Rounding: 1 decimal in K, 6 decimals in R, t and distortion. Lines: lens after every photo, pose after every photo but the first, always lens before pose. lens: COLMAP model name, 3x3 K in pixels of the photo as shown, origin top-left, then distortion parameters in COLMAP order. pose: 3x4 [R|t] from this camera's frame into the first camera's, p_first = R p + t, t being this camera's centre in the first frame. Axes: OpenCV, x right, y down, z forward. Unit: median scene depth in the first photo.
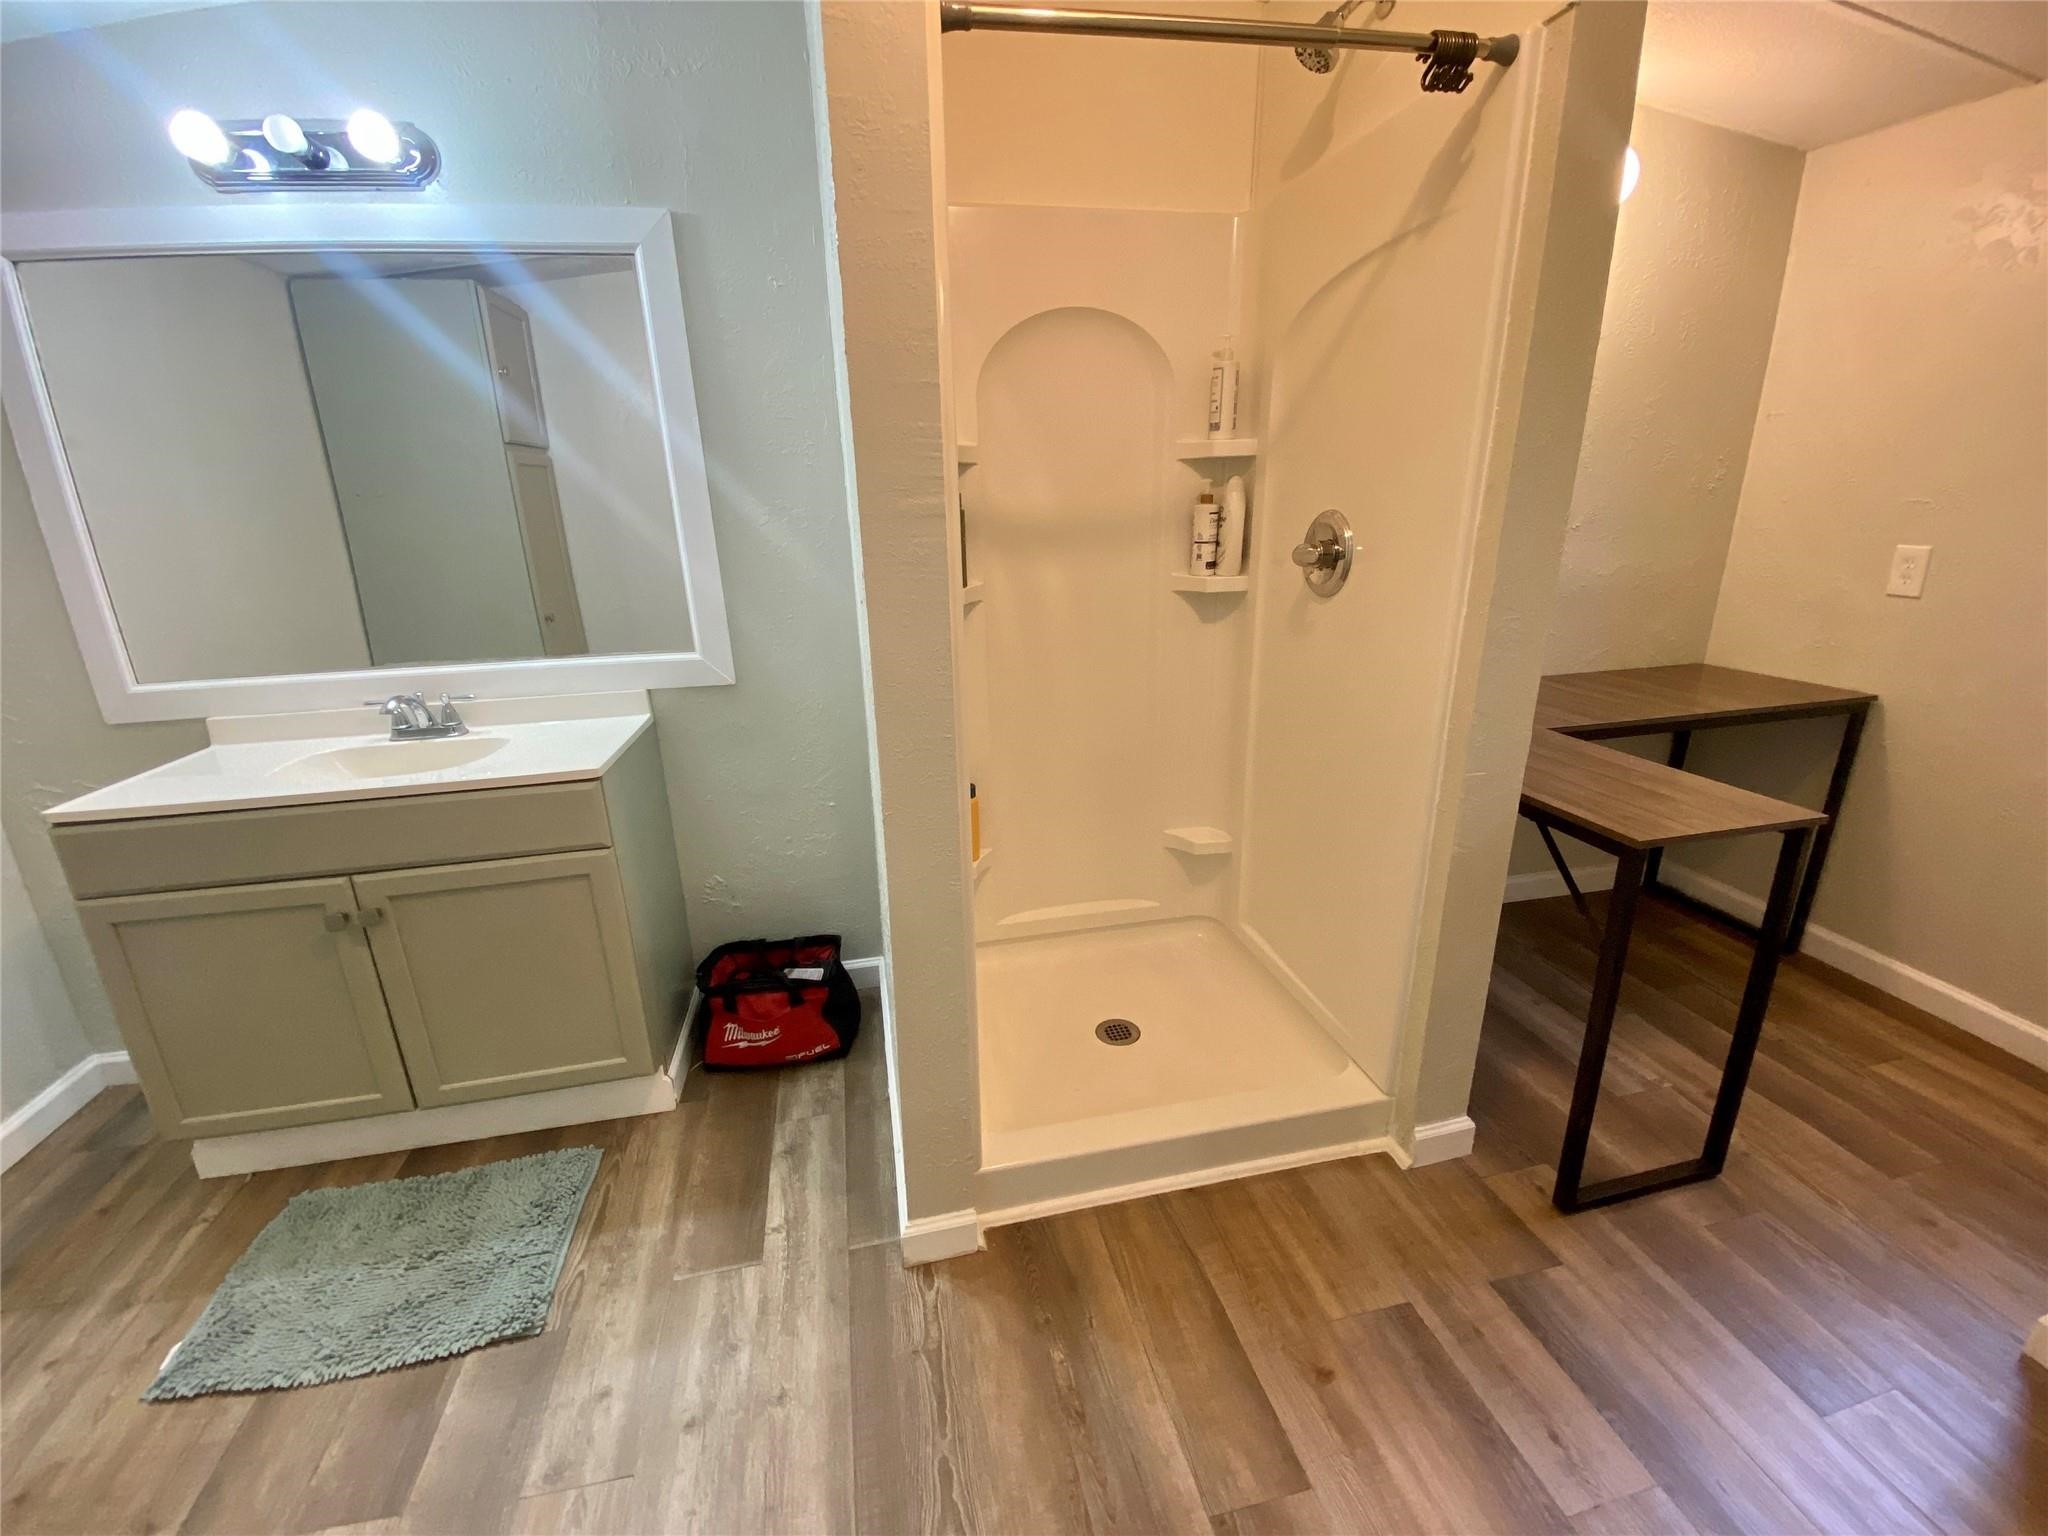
lens RADIAL K [[832.7, 0, 1024.0], [0, 832.7, 768.0], [0, 0, 1]] dist [-0.025368, -0.004763]
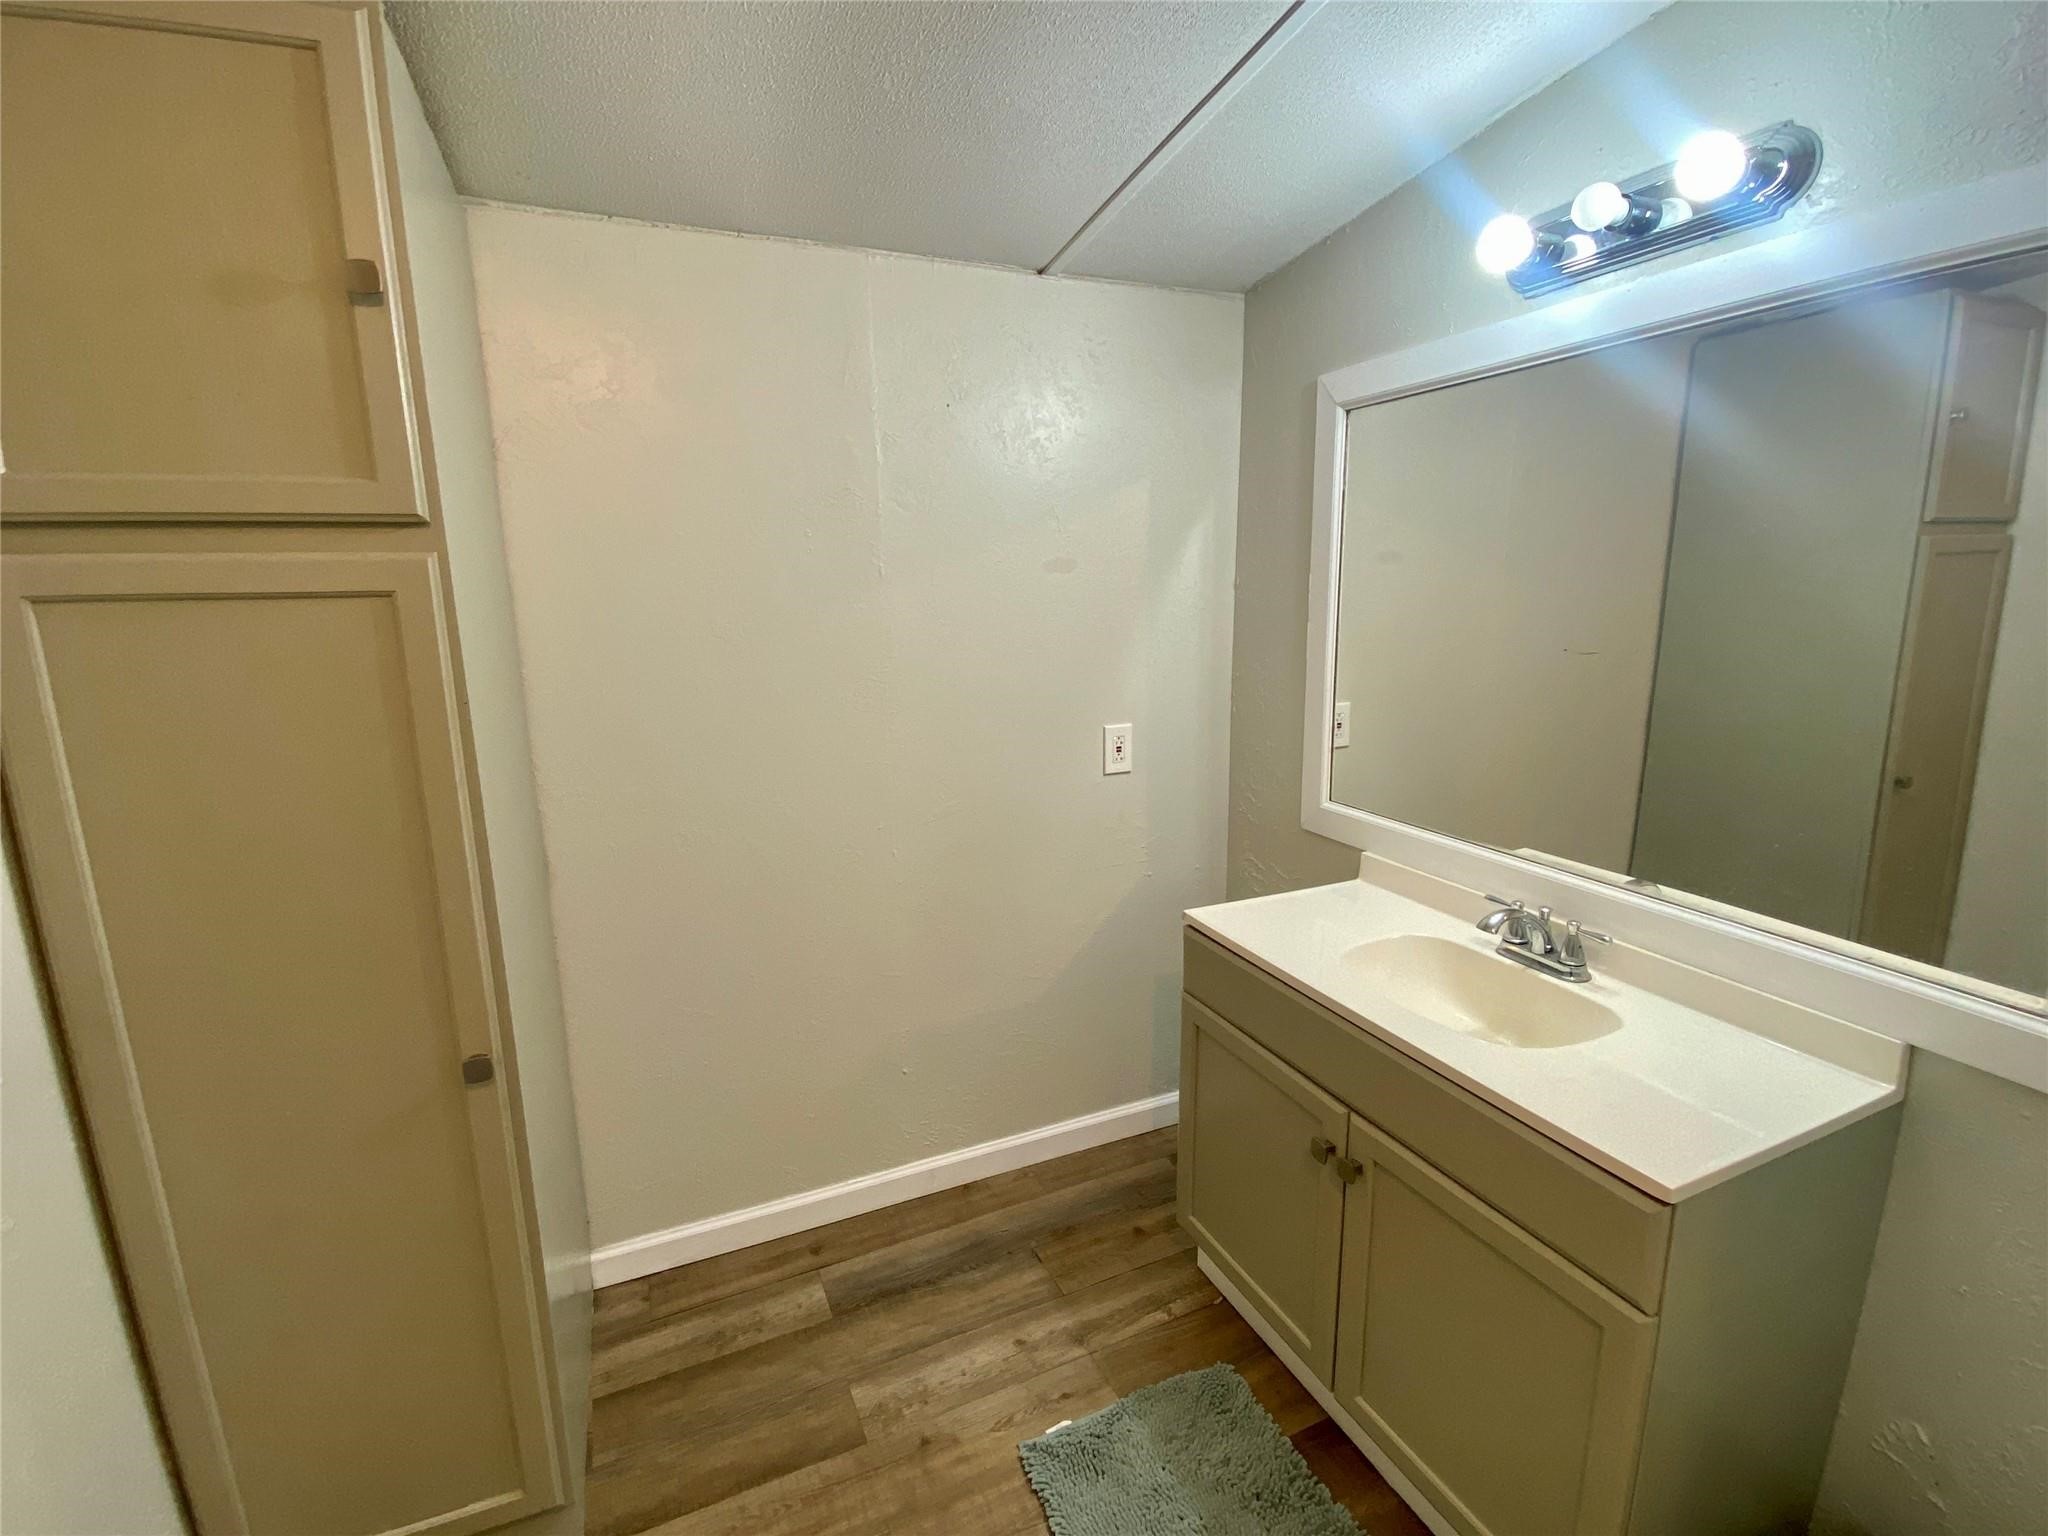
lens RADIAL K [[912.3, 0, 1024.0], [0, 912.3, 768.0], [0, 0, 1]] dist [0.014880, -0.016471]
pose [[0.209887, 0.207879, -0.955371, -0.068644], [-0.276556, 0.949855, 0.145921, -0.235216], [0.937797, 0.233587, 0.256853, 0.347188]]
